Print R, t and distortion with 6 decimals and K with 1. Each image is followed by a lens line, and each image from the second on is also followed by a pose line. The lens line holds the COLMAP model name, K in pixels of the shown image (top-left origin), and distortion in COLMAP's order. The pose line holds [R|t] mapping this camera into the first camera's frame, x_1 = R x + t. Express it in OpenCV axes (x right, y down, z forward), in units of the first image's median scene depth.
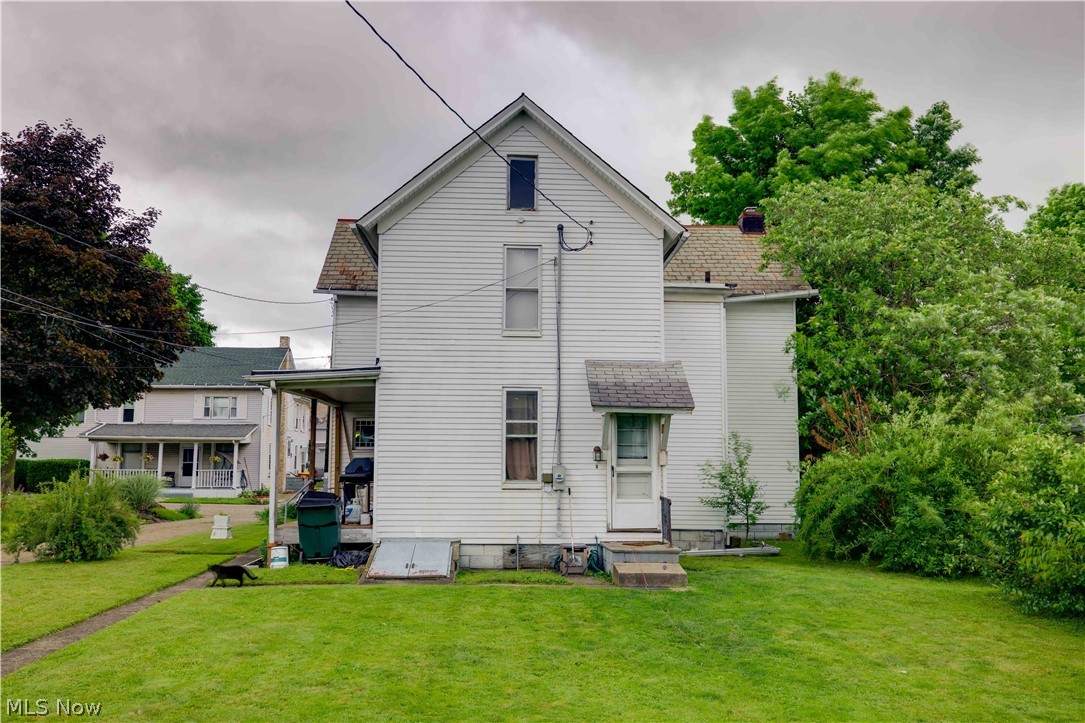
lens RADIAL K [[946.9, 0, 542.5], [0, 946.9, 361.5], [0, 0, 1]] dist [0.042672, 0.000052]
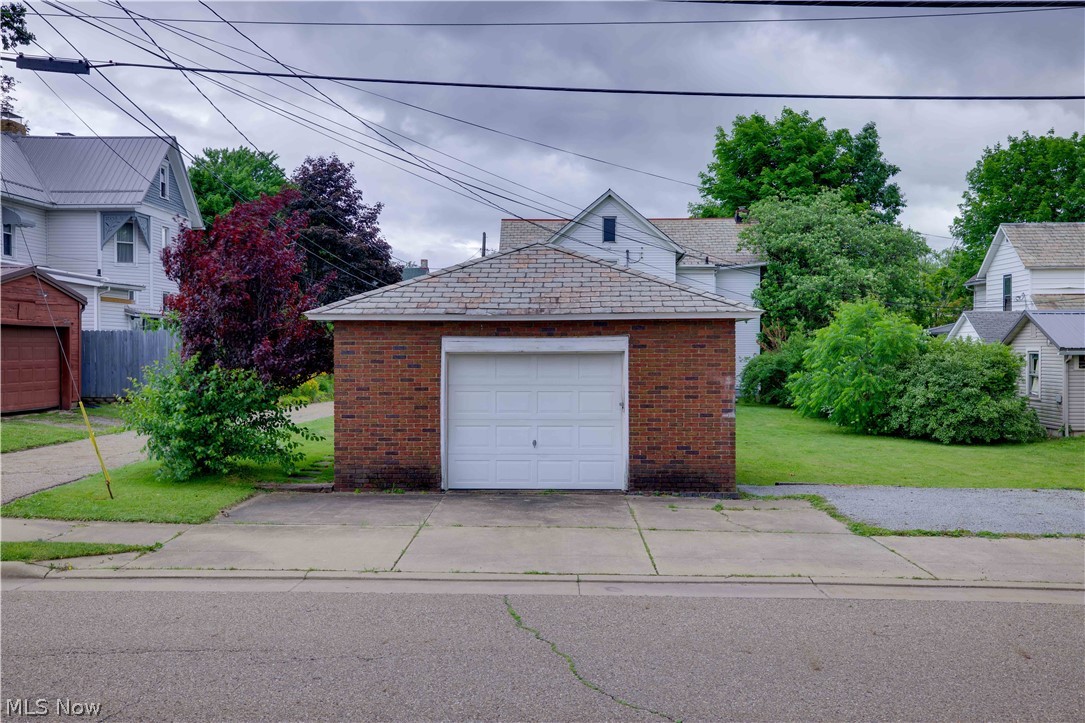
lens RADIAL K [[1032.5, 0, 542.5], [0, 1032.5, 361.5], [0, 0, 1]] dist [-0.000220, 0.000069]
pose [[0.996801, -0.009406, -0.079364, 0.010191], [0.018928, 0.992583, 0.120087, -0.174958], [0.077646, -0.121205, 0.989586, -1.350728]]
